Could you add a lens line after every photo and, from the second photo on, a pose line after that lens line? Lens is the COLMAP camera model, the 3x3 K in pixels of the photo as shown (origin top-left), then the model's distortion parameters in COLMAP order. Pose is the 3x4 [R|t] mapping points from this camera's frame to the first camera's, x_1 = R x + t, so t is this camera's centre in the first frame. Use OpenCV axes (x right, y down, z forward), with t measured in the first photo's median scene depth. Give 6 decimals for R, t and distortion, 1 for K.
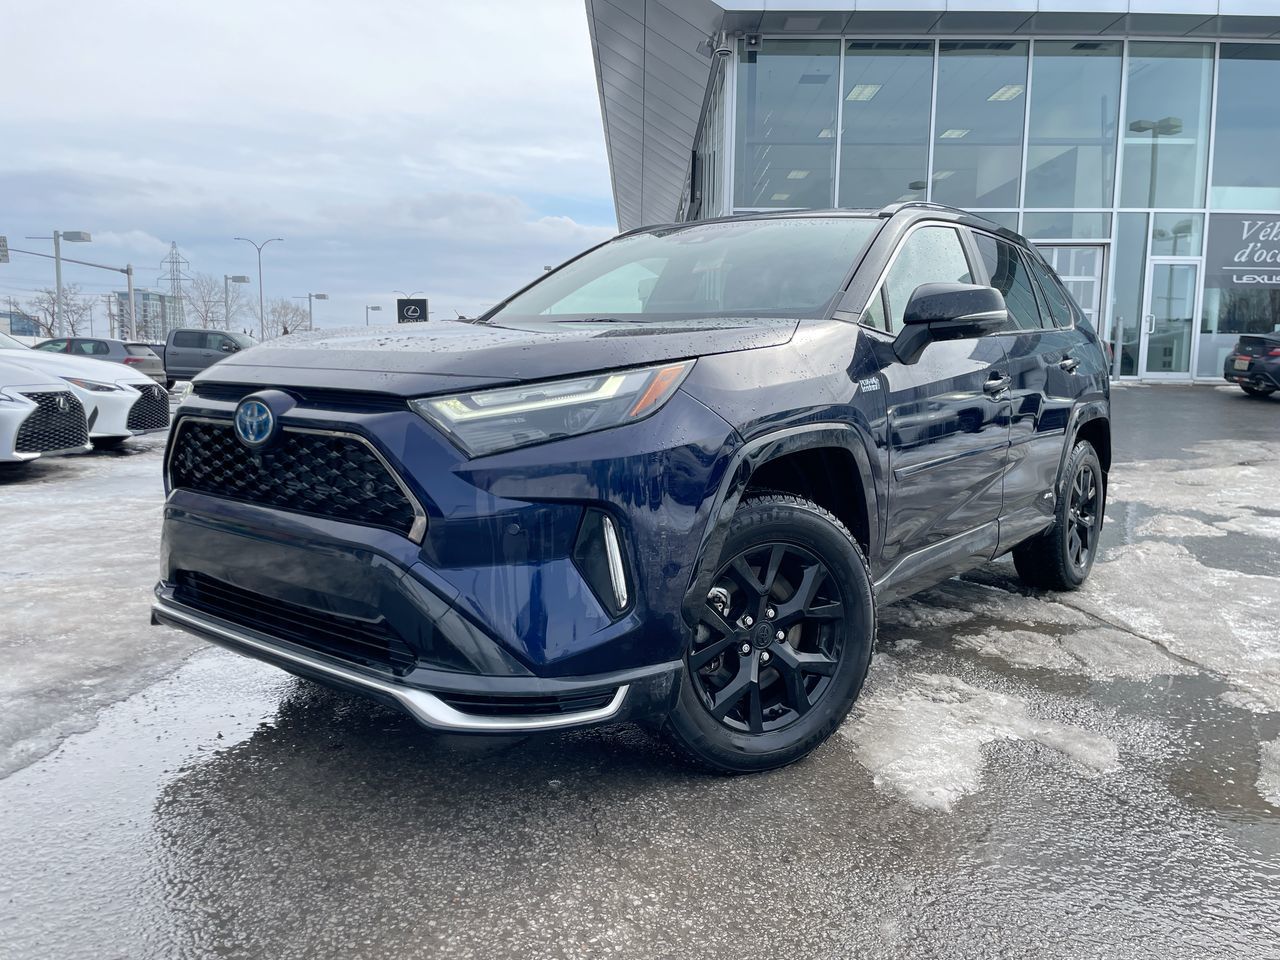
lens RADIAL K [[962.2, 0, 626.3], [0, 962.2, 481.7], [0, 0, 1]] dist [0.100471, -0.126439]
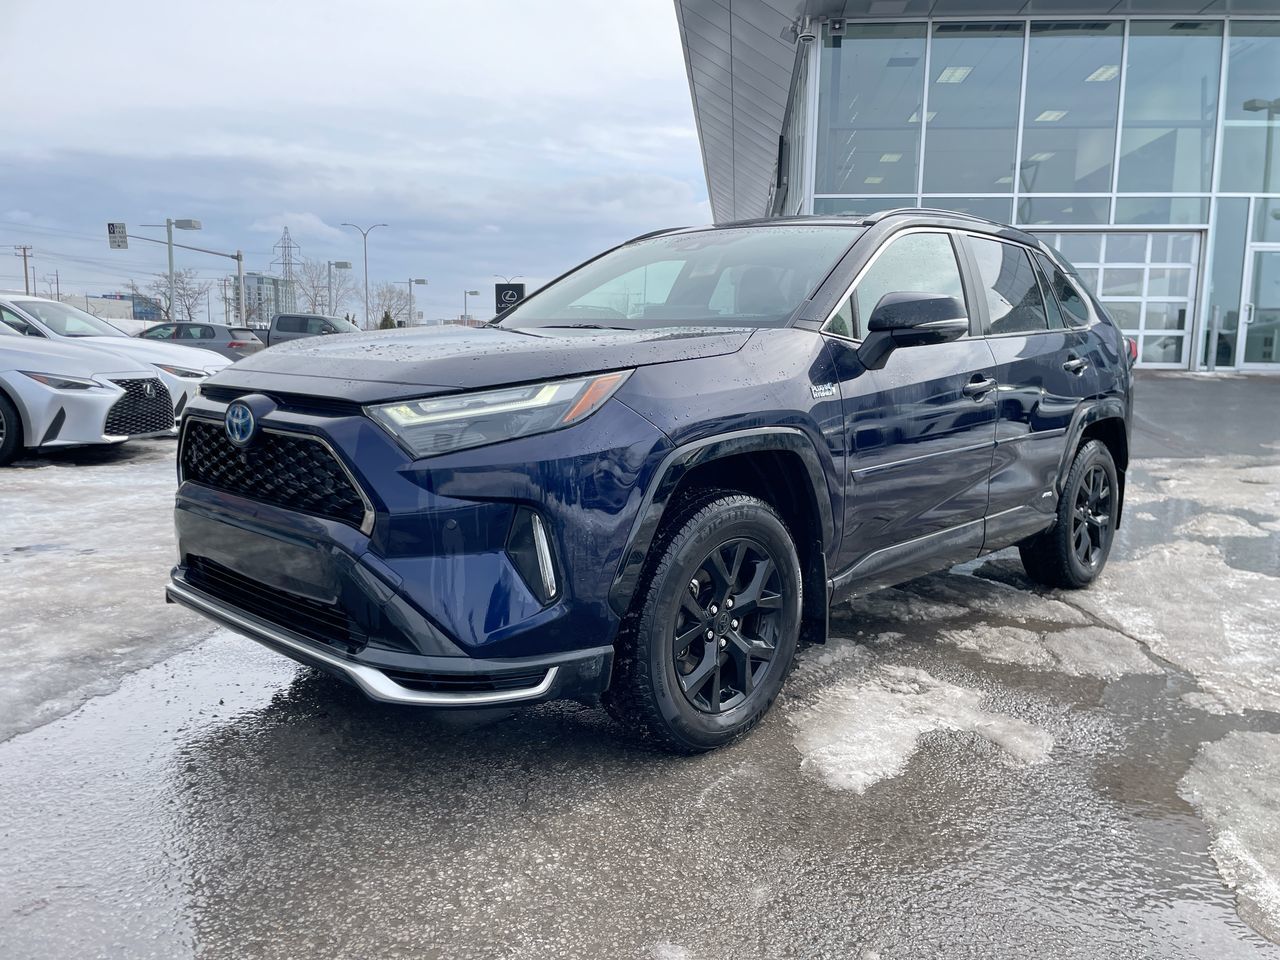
lens RADIAL K [[962.2, 0, 649.9], [0, 962.2, 481.9], [0, 0, 1]] dist [0.100471, -0.126439]
pose [[0.997029, 0.016281, -0.075287, 0.105577], [-0.015033, 0.999741, 0.017110, -0.012055], [0.075546, -0.015928, 0.997015, -0.048827]]
